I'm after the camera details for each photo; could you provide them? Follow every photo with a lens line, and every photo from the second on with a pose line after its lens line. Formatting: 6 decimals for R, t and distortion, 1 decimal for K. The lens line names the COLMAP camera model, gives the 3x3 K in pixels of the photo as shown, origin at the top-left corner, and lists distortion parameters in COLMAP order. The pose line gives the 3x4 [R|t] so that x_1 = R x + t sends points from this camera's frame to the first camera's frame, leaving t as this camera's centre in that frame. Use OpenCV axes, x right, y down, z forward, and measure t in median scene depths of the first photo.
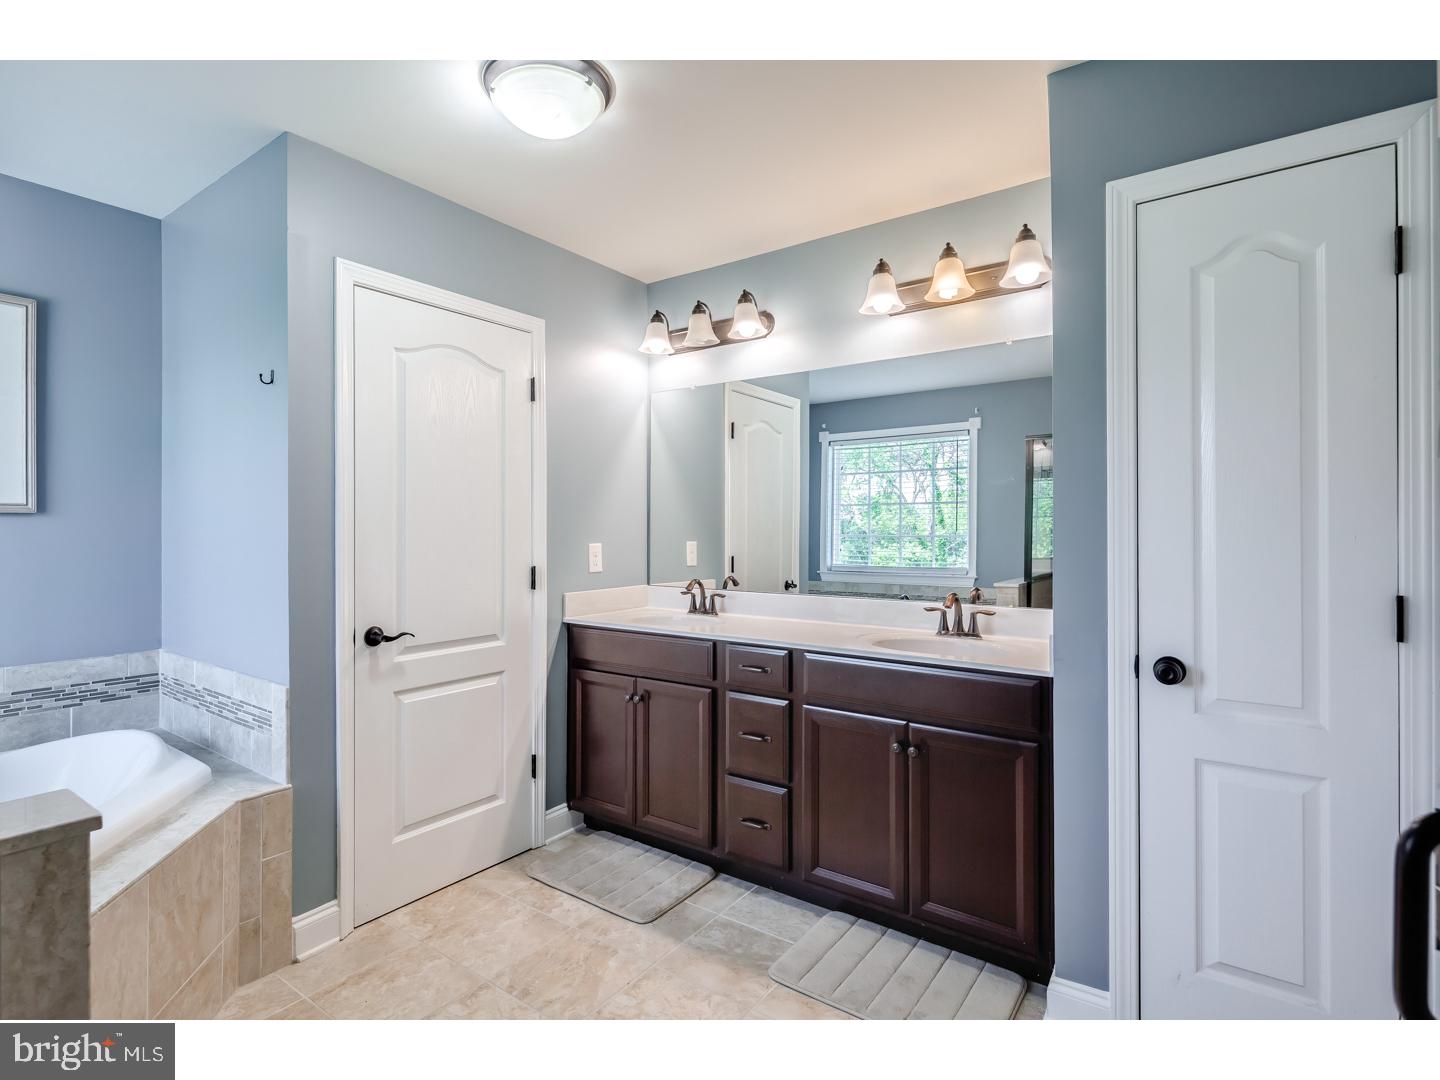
lens RADIAL K [[730.1, 0, 714.2], [0, 730.1, 529.9], [0, 0, 1]] dist [0.000725, -0.003080]
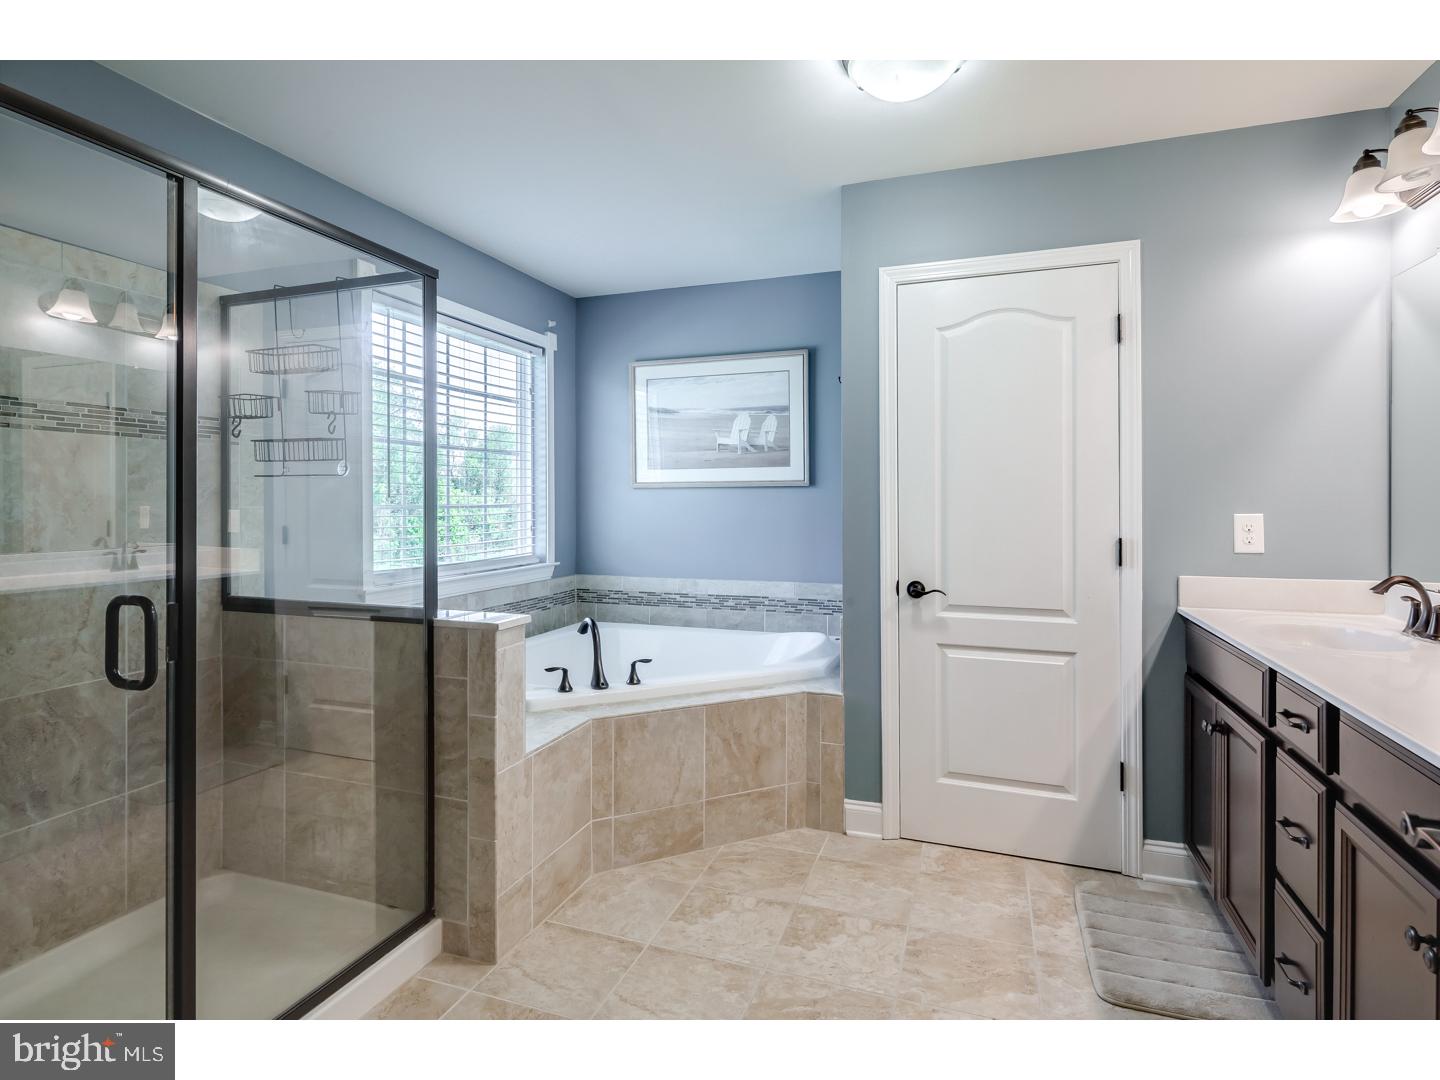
lens RADIAL K [[730.1, 0, 696.8], [0, 730.1, 503.7], [0, 0, 1]] dist [0.000725, -0.003080]
pose [[0.260589, 0.005362, -0.965435, 0.525674], [-0.000867, 0.999985, 0.005320, 0.006896], [0.965449, -0.000549, 0.260590, 0.370858]]
